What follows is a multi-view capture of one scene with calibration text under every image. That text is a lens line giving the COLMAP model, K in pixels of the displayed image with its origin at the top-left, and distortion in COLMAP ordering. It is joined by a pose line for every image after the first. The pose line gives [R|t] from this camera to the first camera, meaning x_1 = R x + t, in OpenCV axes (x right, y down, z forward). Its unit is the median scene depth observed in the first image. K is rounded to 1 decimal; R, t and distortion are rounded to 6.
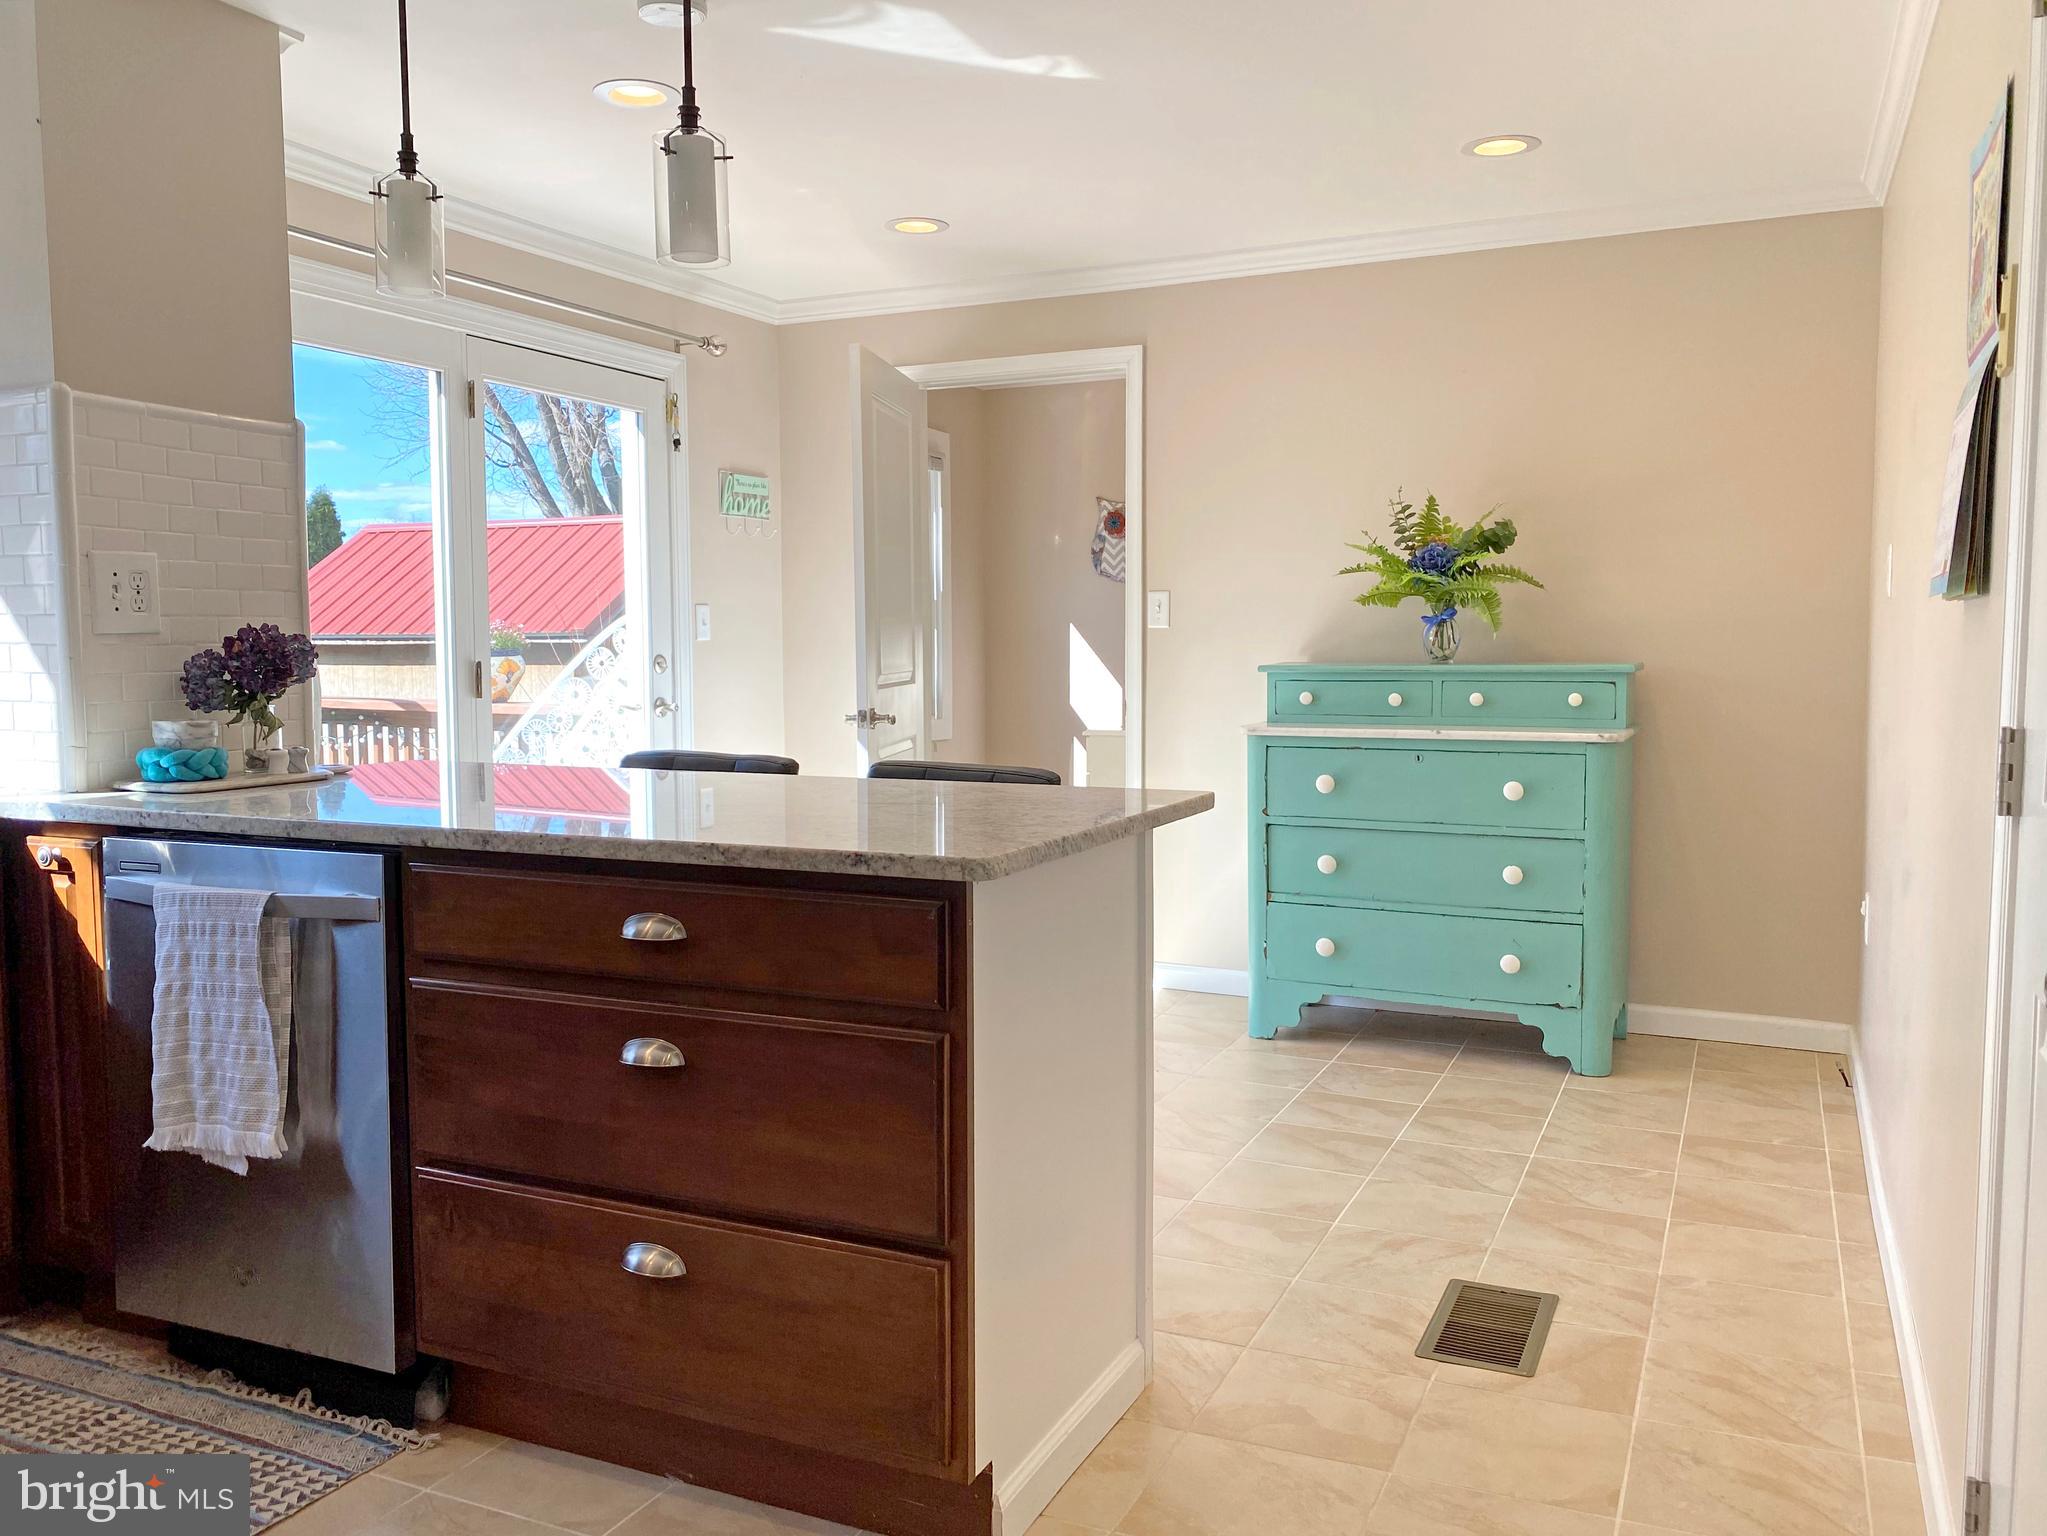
lens RADIAL K [[1583.8, 0, 993.3], [0, 1583.8, 756.5], [0, 0, 1]] dist [0.078413, -0.093972]
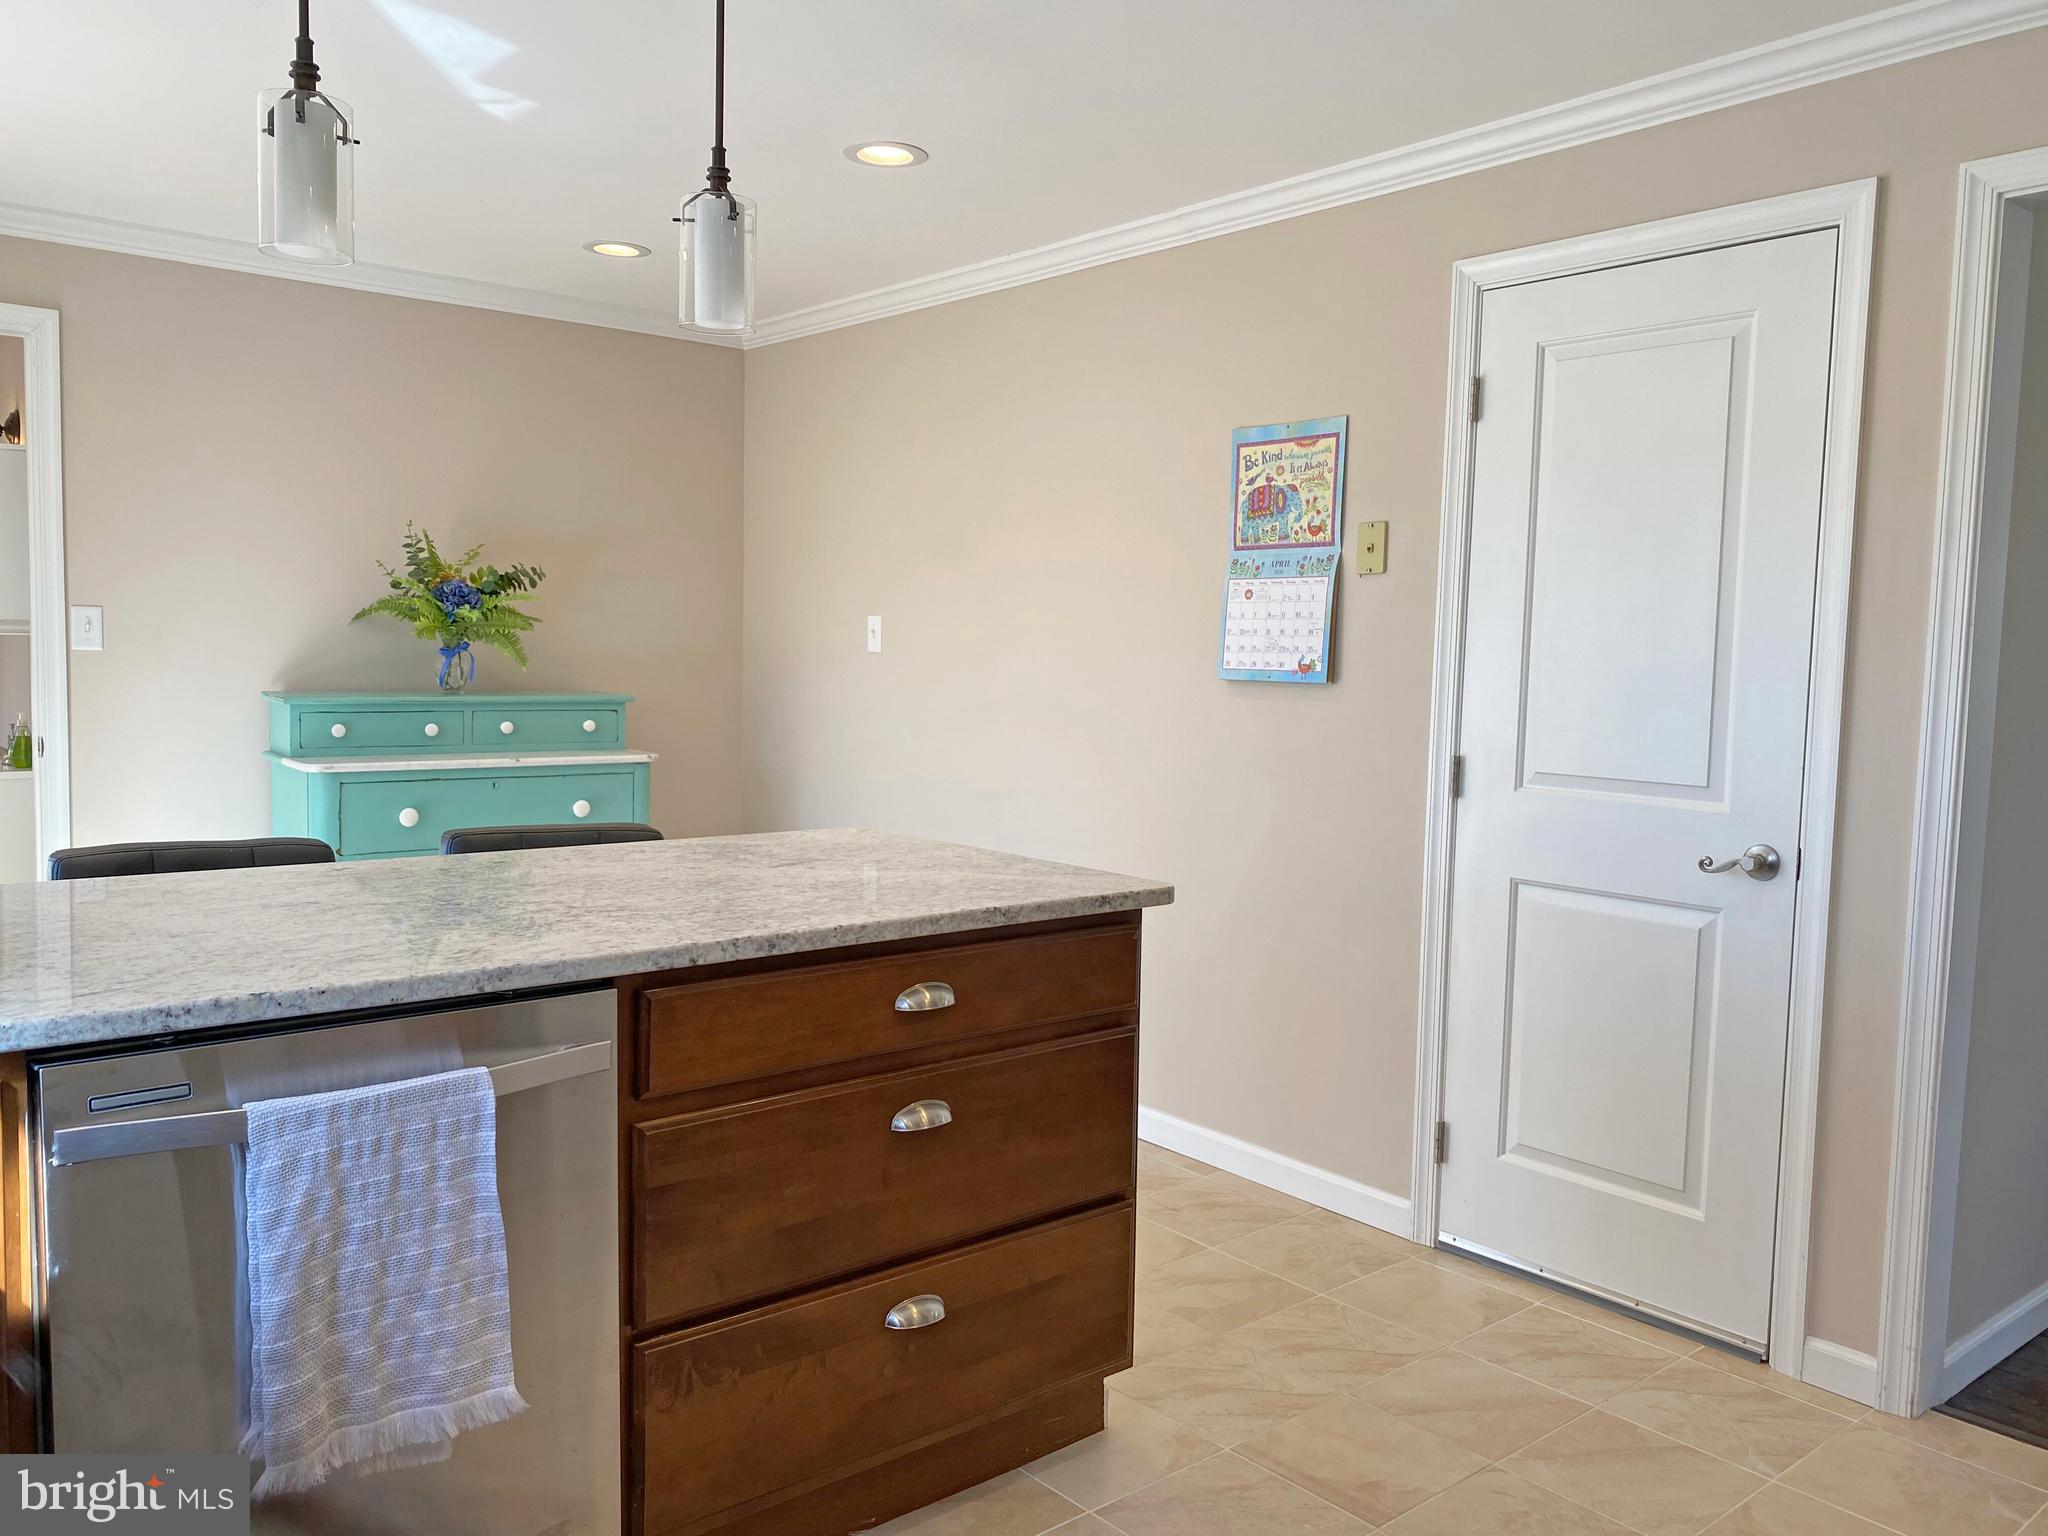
lens RADIAL K [[1584.6, 0, 993.8], [0, 1584.6, 756.5], [0, 0, 1]] dist [0.078413, -0.093972]
pose [[0.413549, -0.050508, 0.909080, -1.023810], [0.040358, 0.998496, 0.037117, -0.080476], [-0.909587, 0.021339, 0.414966, 0.456851]]
